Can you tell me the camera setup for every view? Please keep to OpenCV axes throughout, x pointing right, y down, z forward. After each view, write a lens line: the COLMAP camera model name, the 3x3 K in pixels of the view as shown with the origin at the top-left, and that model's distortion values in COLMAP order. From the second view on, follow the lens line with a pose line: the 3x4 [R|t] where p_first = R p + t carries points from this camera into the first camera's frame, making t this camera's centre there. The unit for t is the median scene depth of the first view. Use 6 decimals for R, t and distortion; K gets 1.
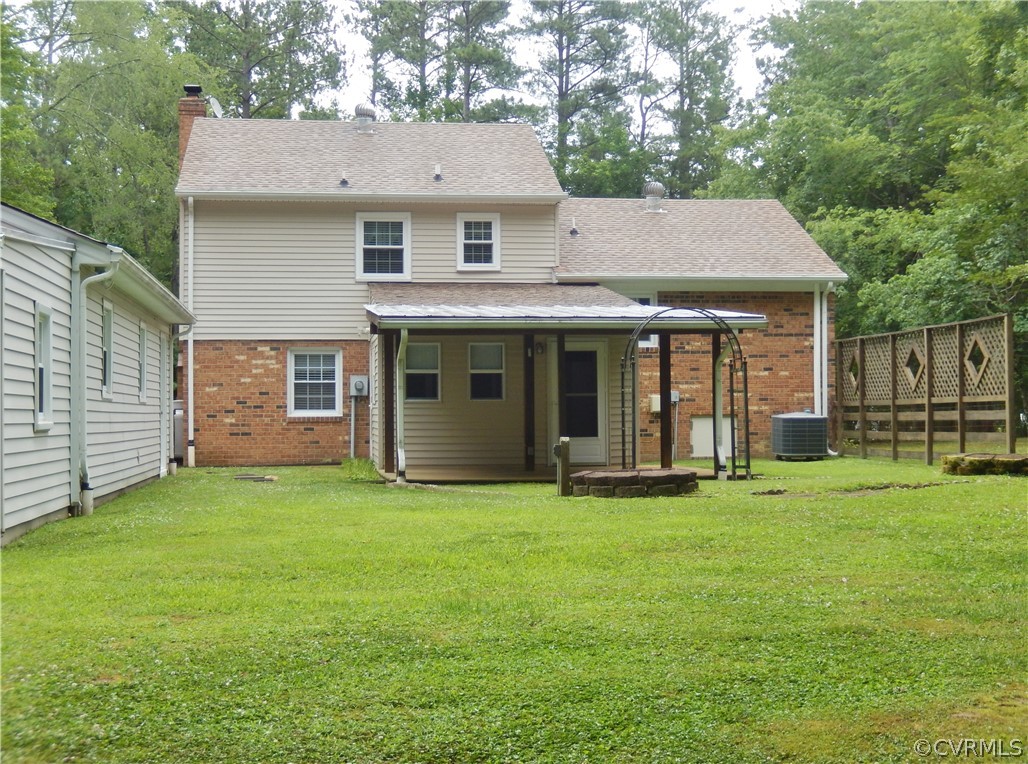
lens RADIAL K [[1532.7, 0, 516.5], [0, 1532.7, 380.5], [0, 0, 1]] dist [-0.069044, 0.000000]
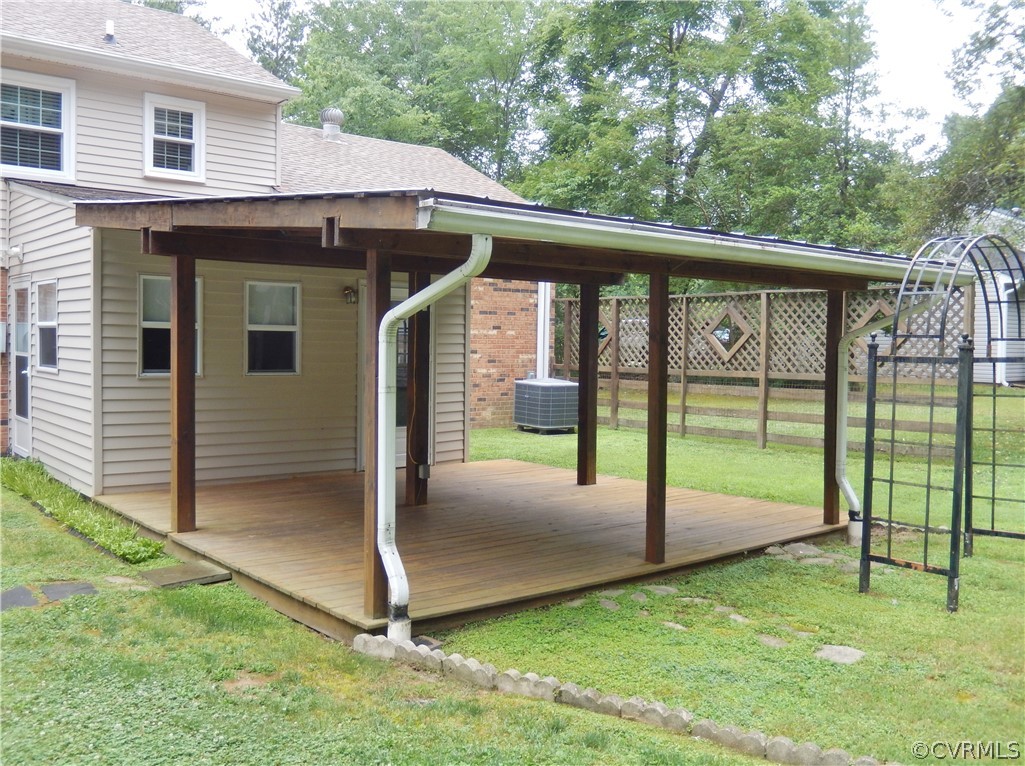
lens RADIAL K [[937.9, 0, 505.8], [0, 937.9, 386.0], [0, 0, 1]] dist [-0.008842, 0.000000]
pose [[0.853172, -0.004019, 0.521614, -0.122199], [-0.034345, 0.997368, 0.063860, -0.008884], [-0.520497, -0.072399, 0.850789, 0.543802]]
